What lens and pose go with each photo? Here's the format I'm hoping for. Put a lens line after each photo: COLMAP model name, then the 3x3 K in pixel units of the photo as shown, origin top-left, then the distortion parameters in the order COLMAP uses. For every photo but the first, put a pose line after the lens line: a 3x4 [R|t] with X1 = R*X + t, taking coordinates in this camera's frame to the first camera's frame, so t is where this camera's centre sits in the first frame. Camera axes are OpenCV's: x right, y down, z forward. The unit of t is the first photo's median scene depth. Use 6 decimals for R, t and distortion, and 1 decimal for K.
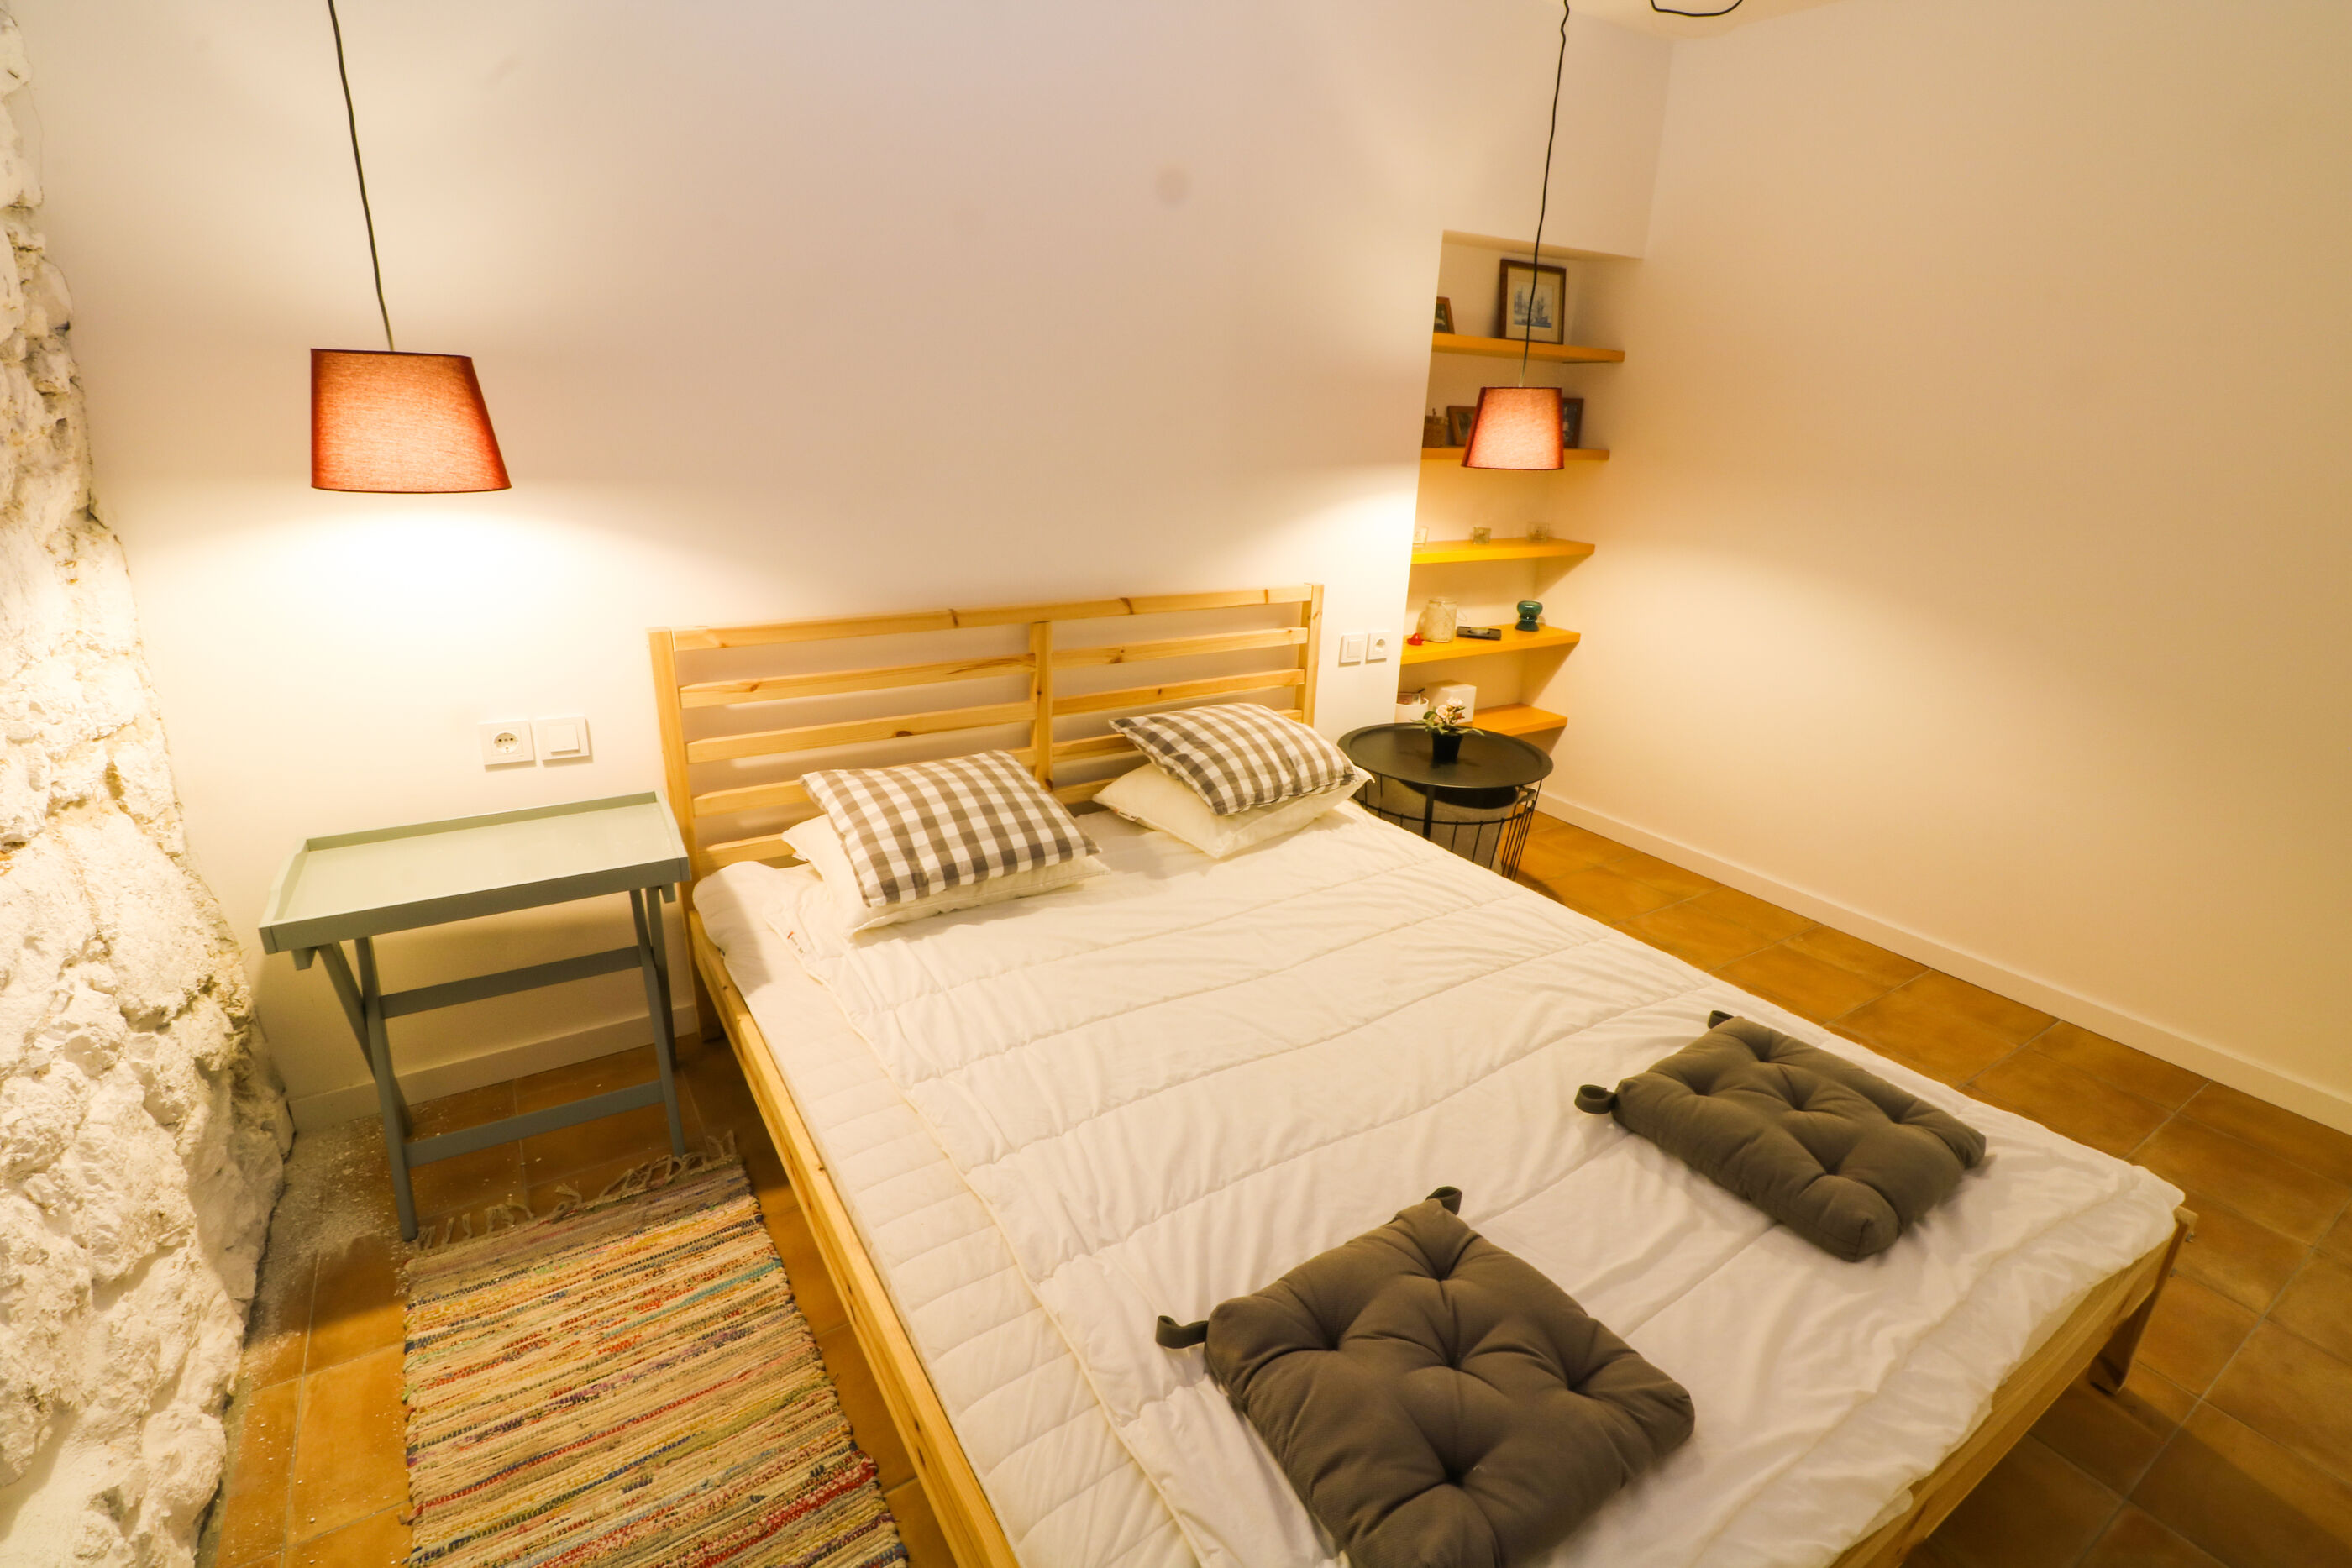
lens RADIAL K [[1089.9, 0, 1185.7], [0, 1089.9, 779.8], [0, 0, 1]] dist [-0.001623, -0.011204]
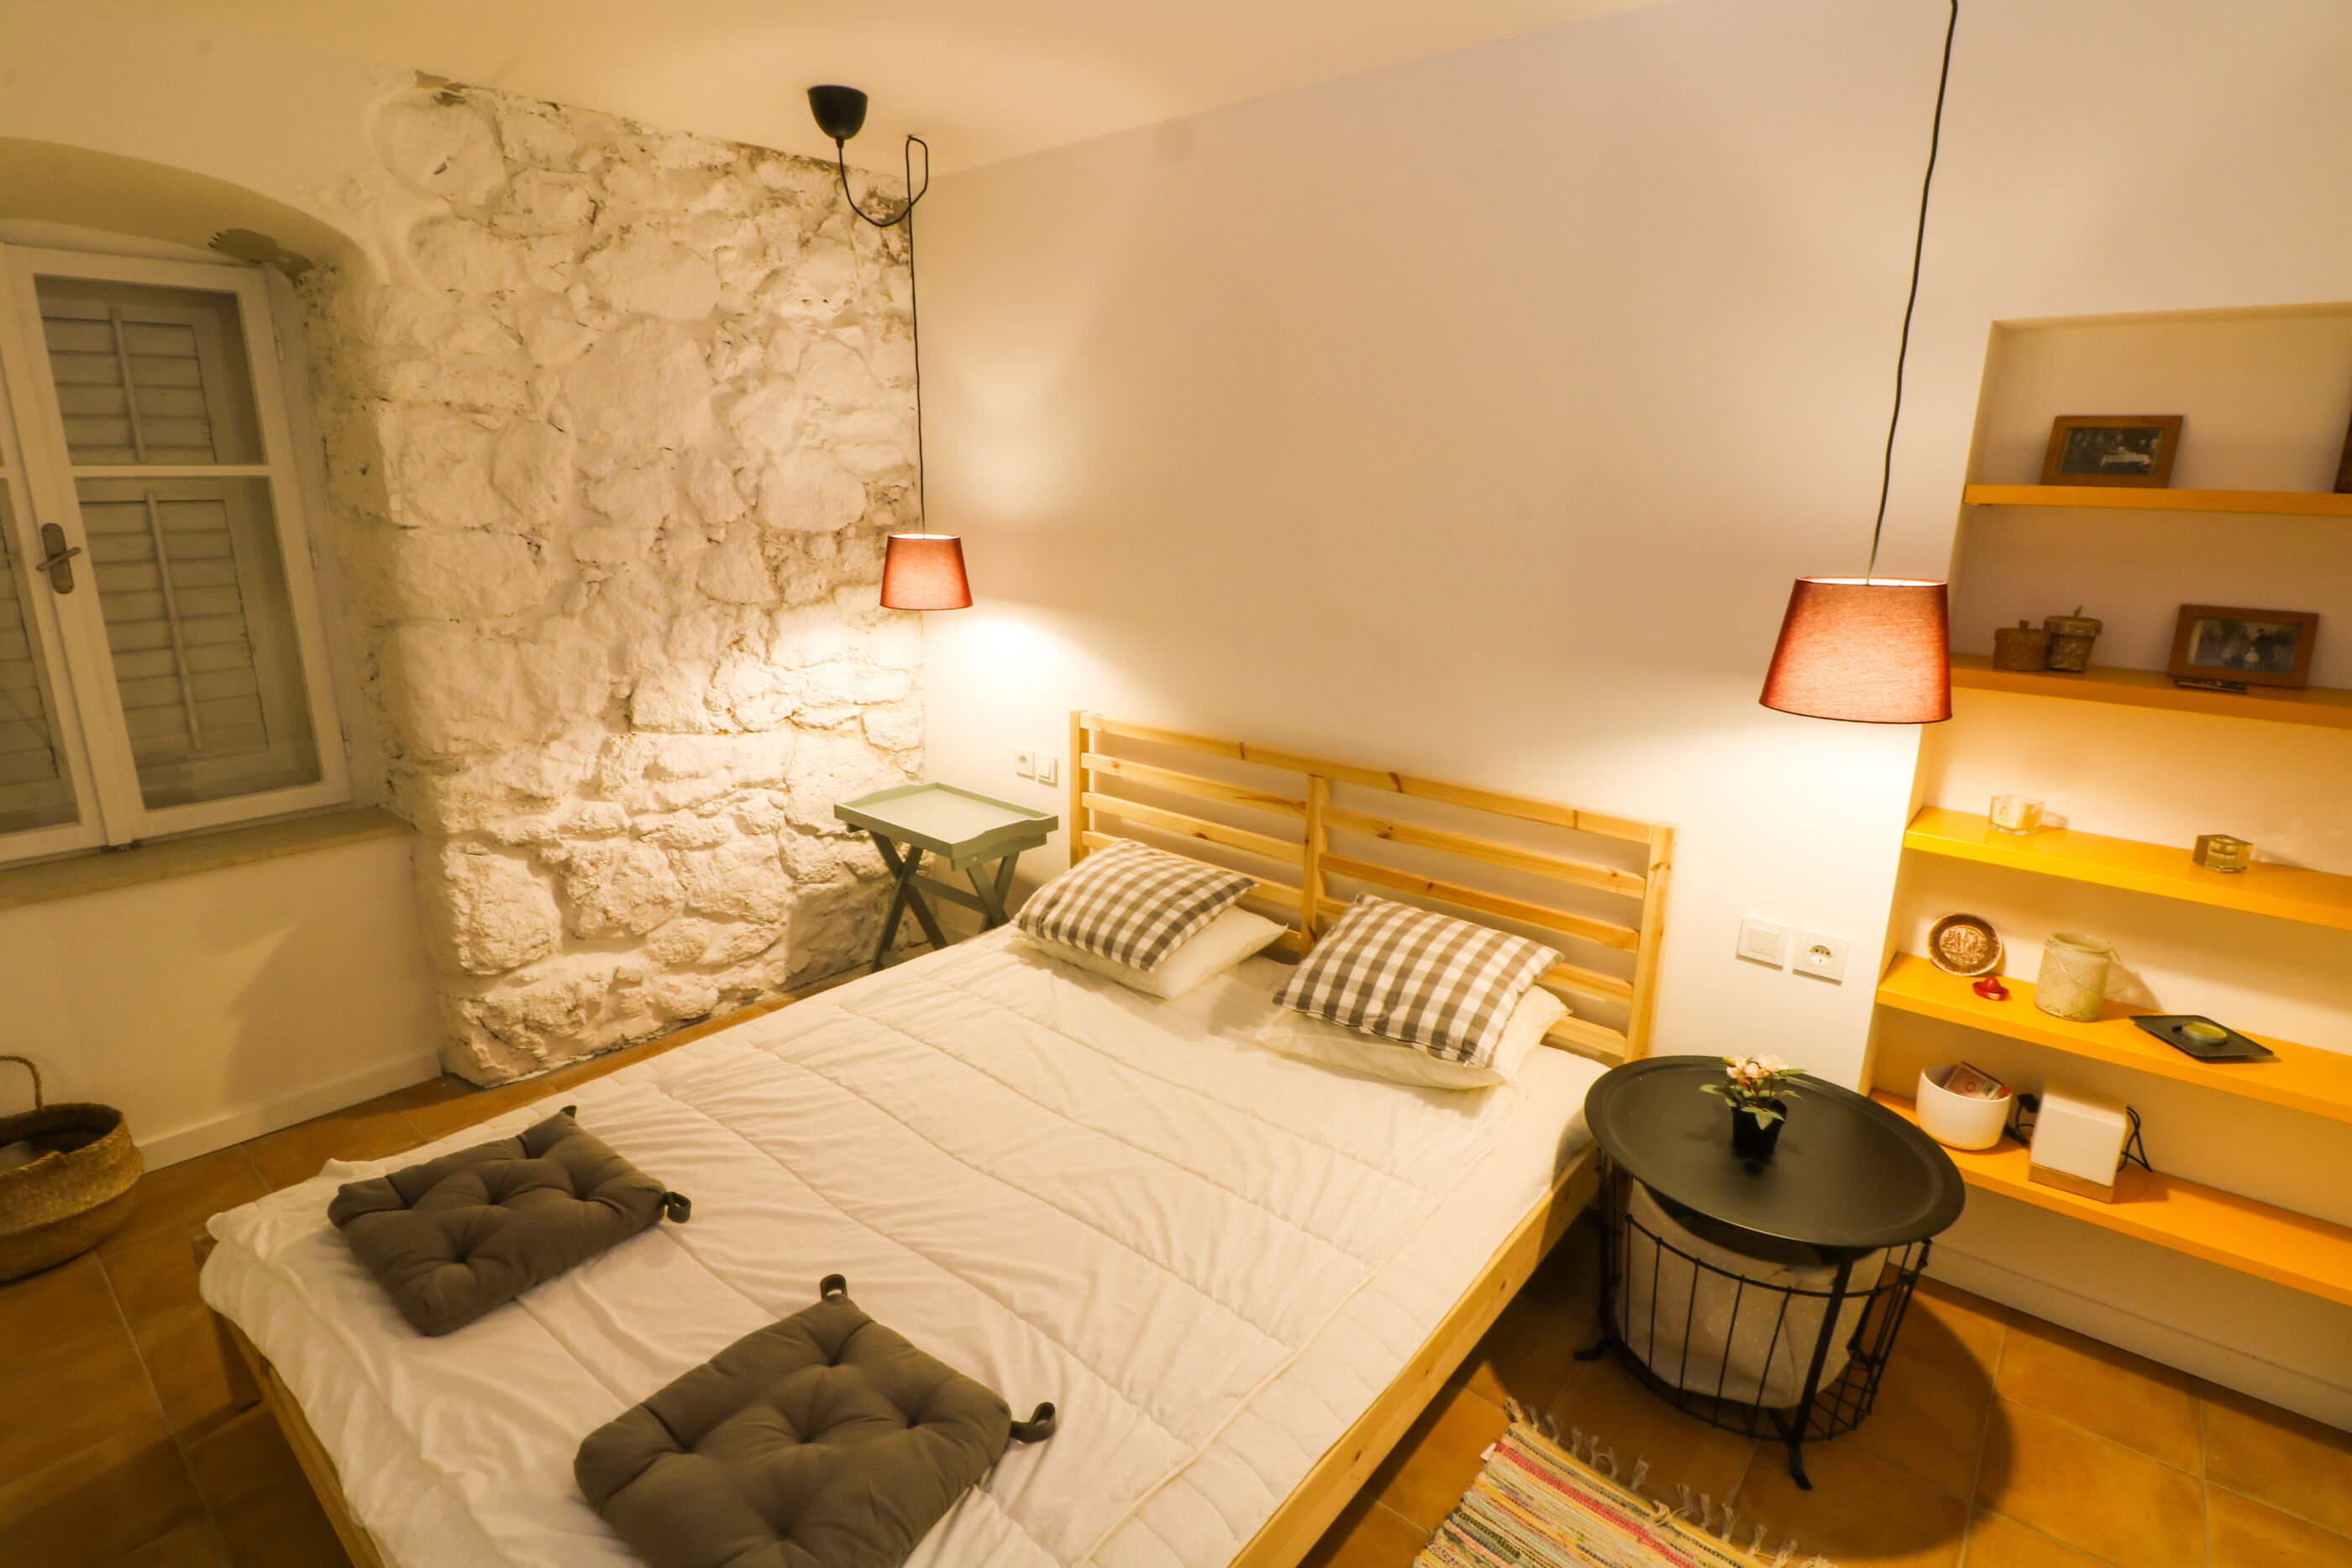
lens RADIAL K [[1147.1, 0, 1180.7], [0, 1147.1, 752.3], [0, 0, 1]] dist [0.000336, -0.010523]
pose [[0.298475, 0.190450, -0.935223, 0.992937], [-0.313168, 0.945179, 0.092531, -0.265985], [0.901576, 0.265264, 0.341755, 0.595604]]
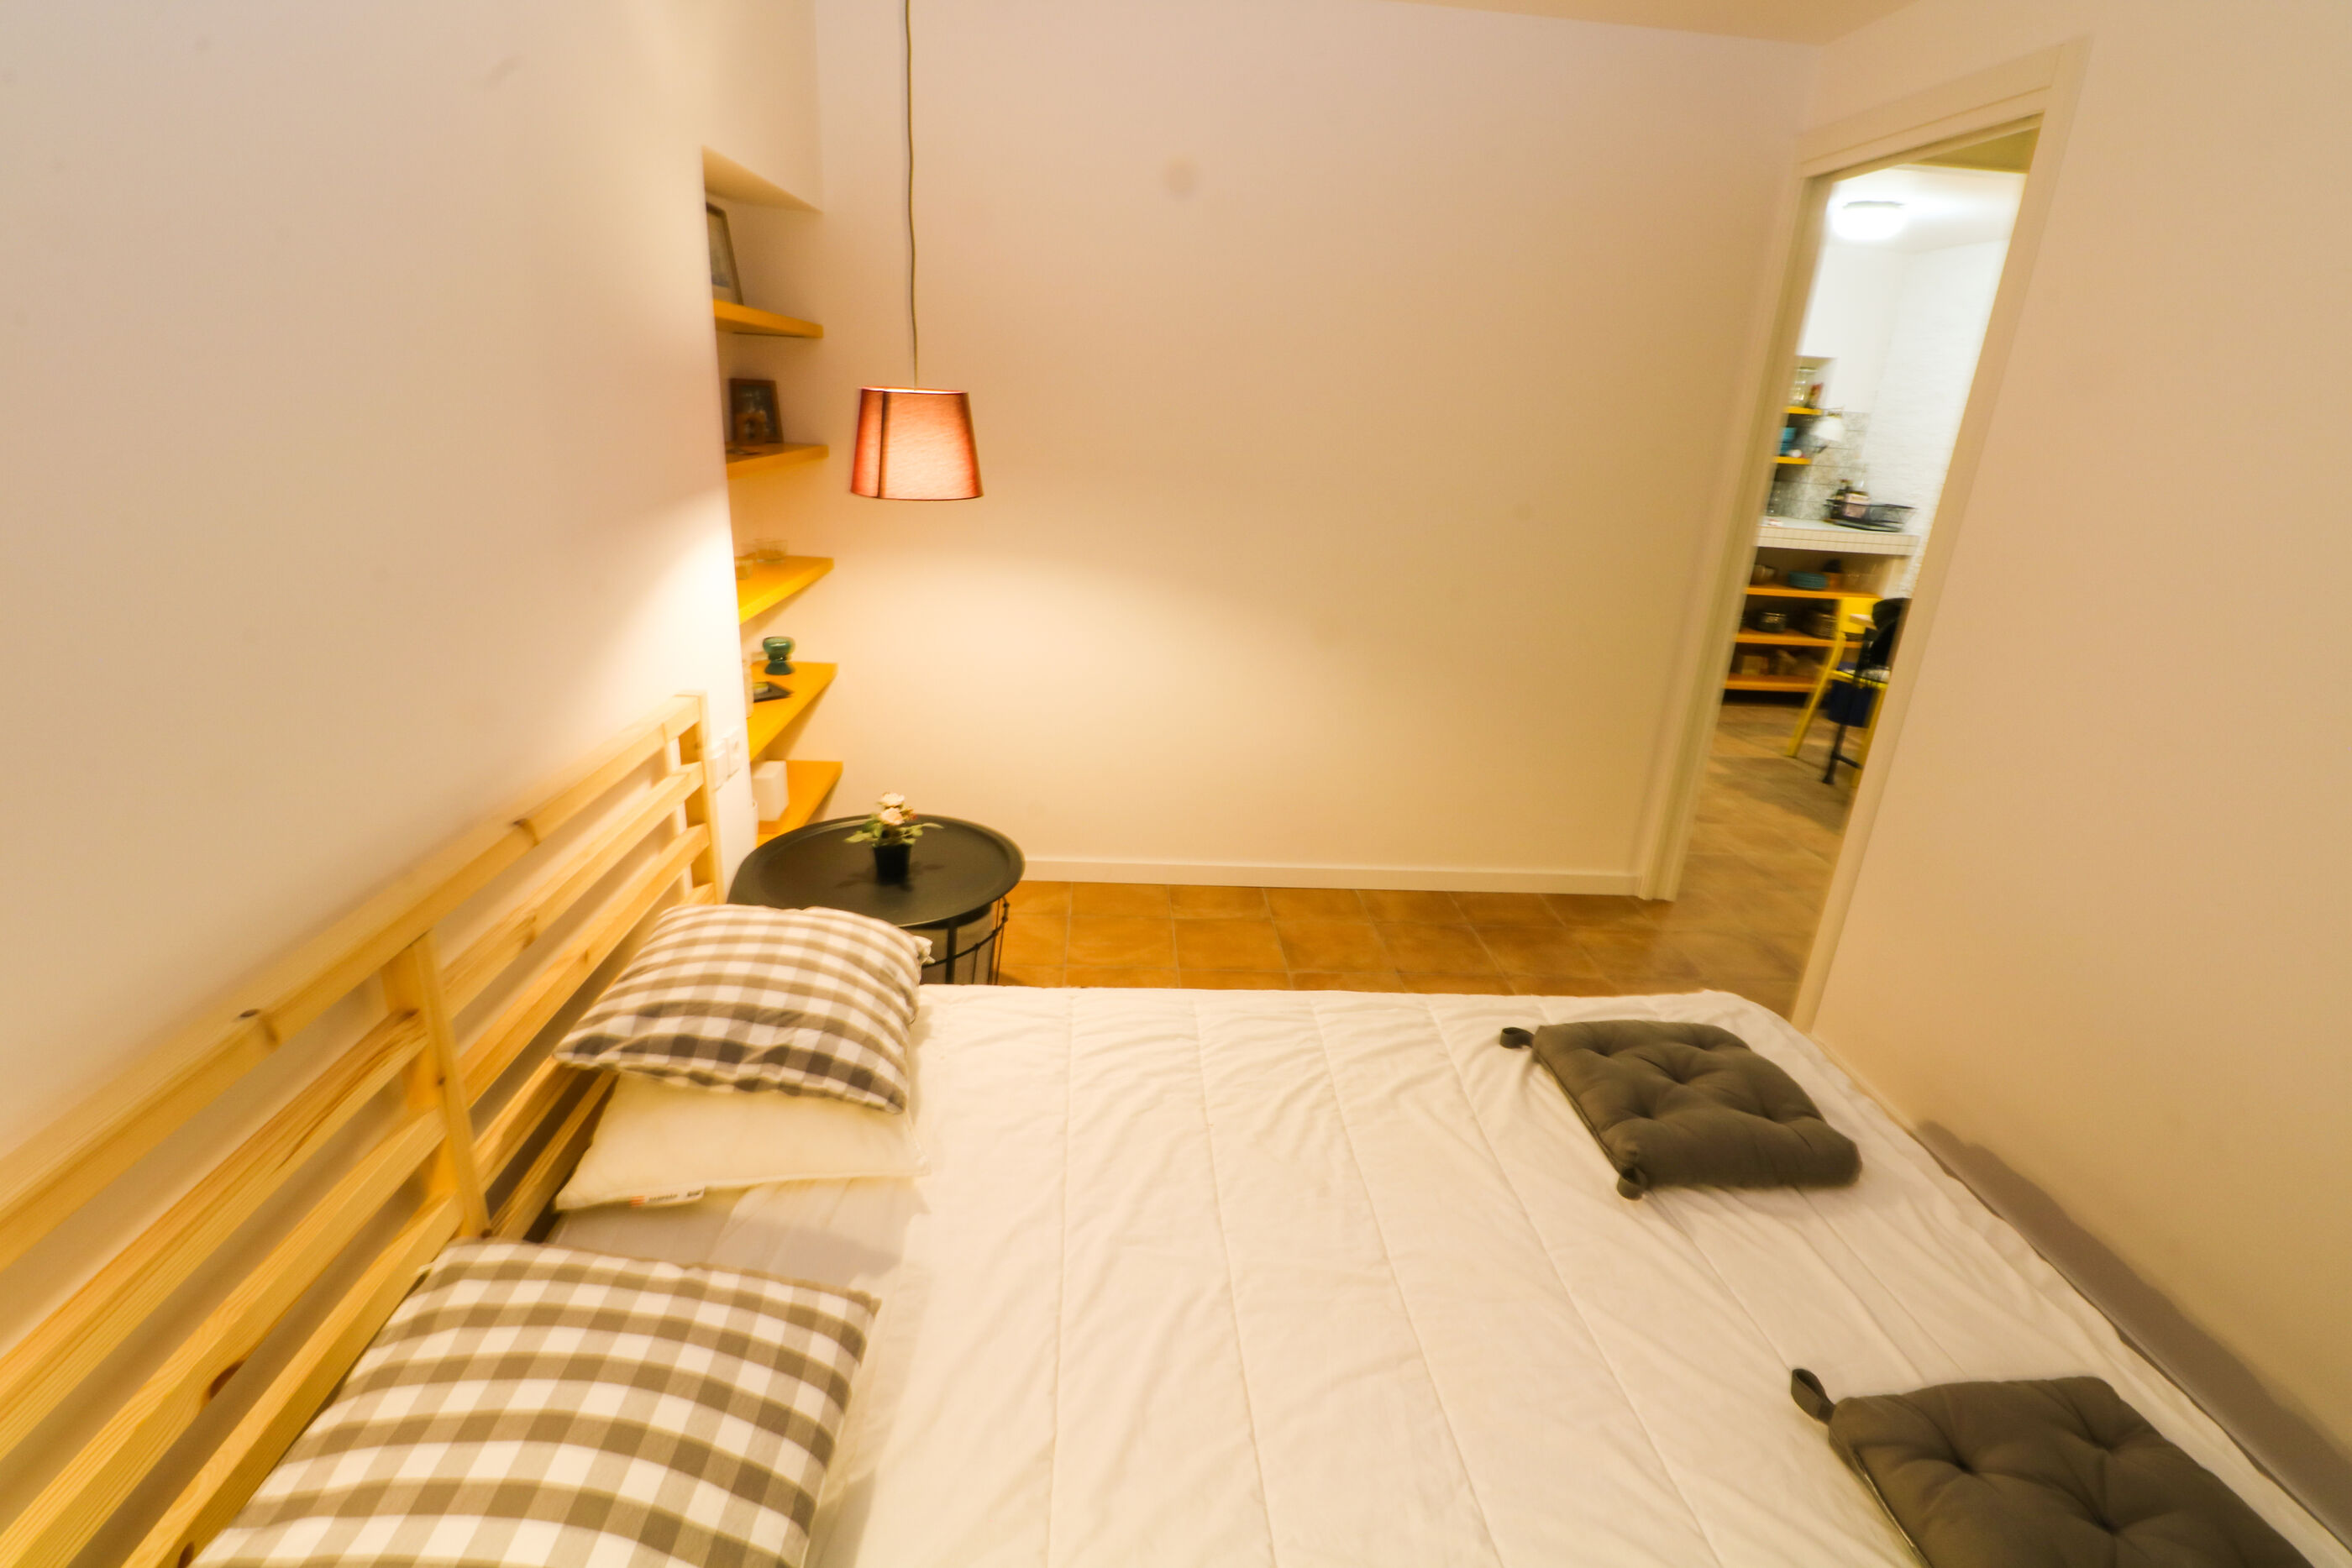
lens RADIAL K [[1089.9, 0, 1185.7], [0, 1089.9, 779.8], [0, 0, 1]] dist [-0.001623, -0.011204]
pose [[0.483315, -0.297566, 0.823323, -0.382143], [0.248022, 0.948471, 0.197201, -0.252966], [-0.839578, 0.108892, 0.532213, 0.579788]]
